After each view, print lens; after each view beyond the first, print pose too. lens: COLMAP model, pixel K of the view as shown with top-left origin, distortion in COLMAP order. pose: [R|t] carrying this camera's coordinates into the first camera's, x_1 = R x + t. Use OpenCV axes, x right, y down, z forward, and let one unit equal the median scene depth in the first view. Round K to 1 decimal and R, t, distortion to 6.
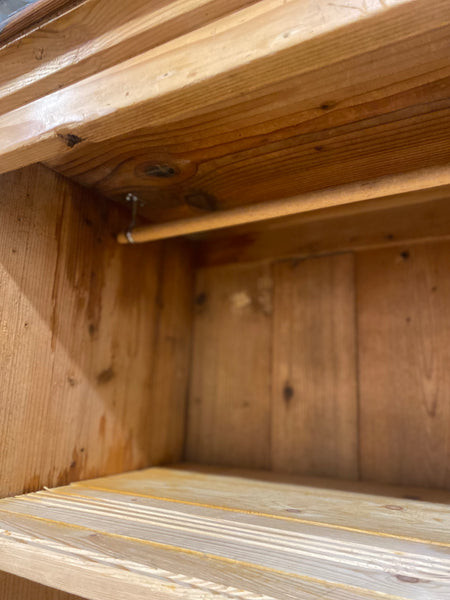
lens RADIAL K [[461.3, 0, 222.8], [0, 461.3, 301.5], [0, 0, 1]] dist [0.033010, -0.030951]
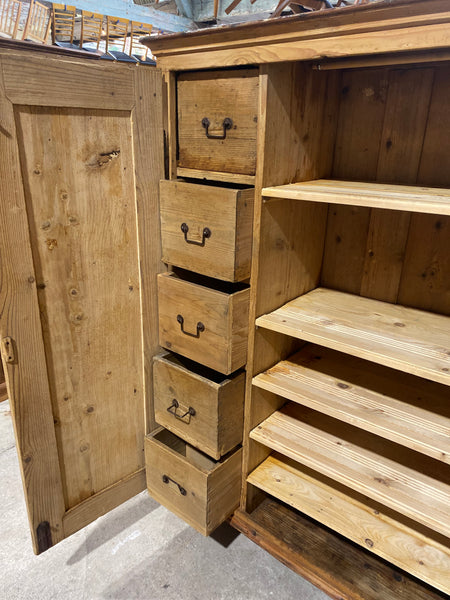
lens RADIAL K [[461.3, 0, 219.3], [0, 461.3, 301.2], [0, 0, 1]] dist [0.033010, -0.030951]
pose [[0.985271, 0.045450, -0.164848, -0.242421], [0.046672, 0.855953, 0.514943, -0.320454], [0.164506, -0.515052, 0.841225, -1.297254]]
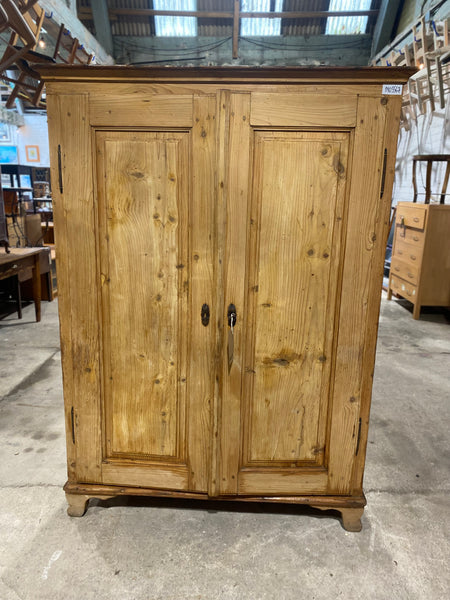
lens RADIAL K [[461.3, 0, 225.3], [0, 461.3, 302.8], [0, 0, 1]] dist [0.033010, -0.030951]
pose [[0.879847, -0.120166, 0.459815, -1.320228], [-0.082246, 0.914411, 0.396343, -0.183775], [-0.468087, -0.386539, 0.794659, -1.773185]]
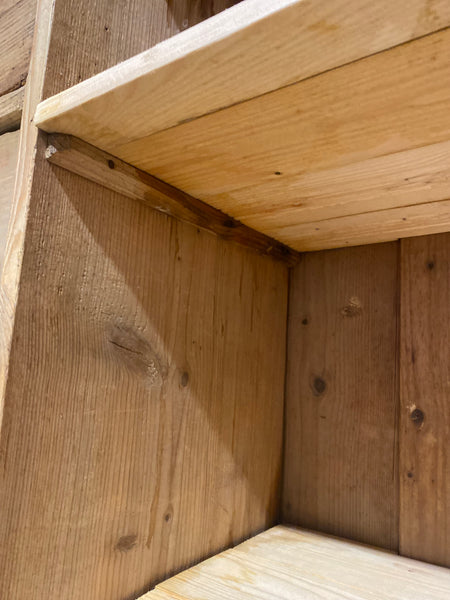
lens RADIAL K [[461.3, 0, 225.1], [0, 461.3, 298.2], [0, 0, 1]] dist [0.033010, -0.030951]
pose [[0.996081, 0.007658, -0.088108, -0.149067], [-0.004161, 0.999199, 0.039806, 0.481835], [0.088342, -0.039283, 0.995315, 0.094491]]
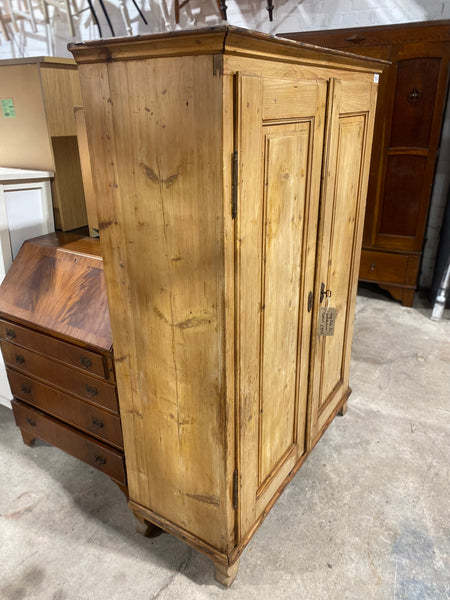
lens RADIAL K [[461.3, 0, 229.2], [0, 461.3, 299.4], [0, 0, 1]] dist [0.033010, -0.030951]
pose [[0.021052, -0.414633, 0.909745, -2.614871], [-0.172097, 0.894861, 0.411832, -0.109323], [-0.984855, -0.165234, -0.052518, 0.877388]]
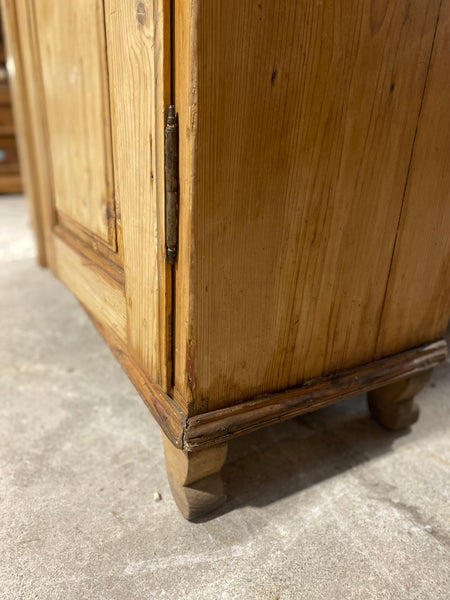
lens RADIAL K [[461.3, 0, 223.7], [0, 461.3, 300.1], [0, 0, 1]] dist [0.033010, -0.030951]
pose [[0.870145, 0.197545, -0.451469, 0.928117], [0.073901, 0.853469, 0.515878, 1.307784], [0.487224, -0.482252, 0.728042, -0.865231]]
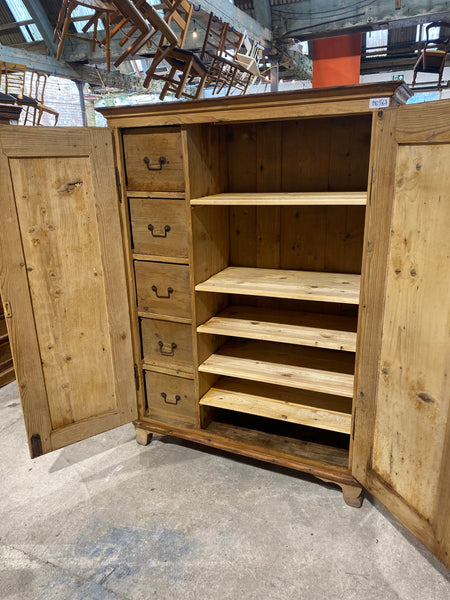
lens RADIAL K [[461.3, 0, 223.0], [0, 461.3, 304.4], [0, 0, 1]] dist [0.033010, -0.030951]
pose [[0.993593, -0.086596, 0.072629, -0.473698], [0.040550, 0.872962, 0.486101, -0.589493], [-0.105497, -0.480041, 0.870880, -2.401615]]
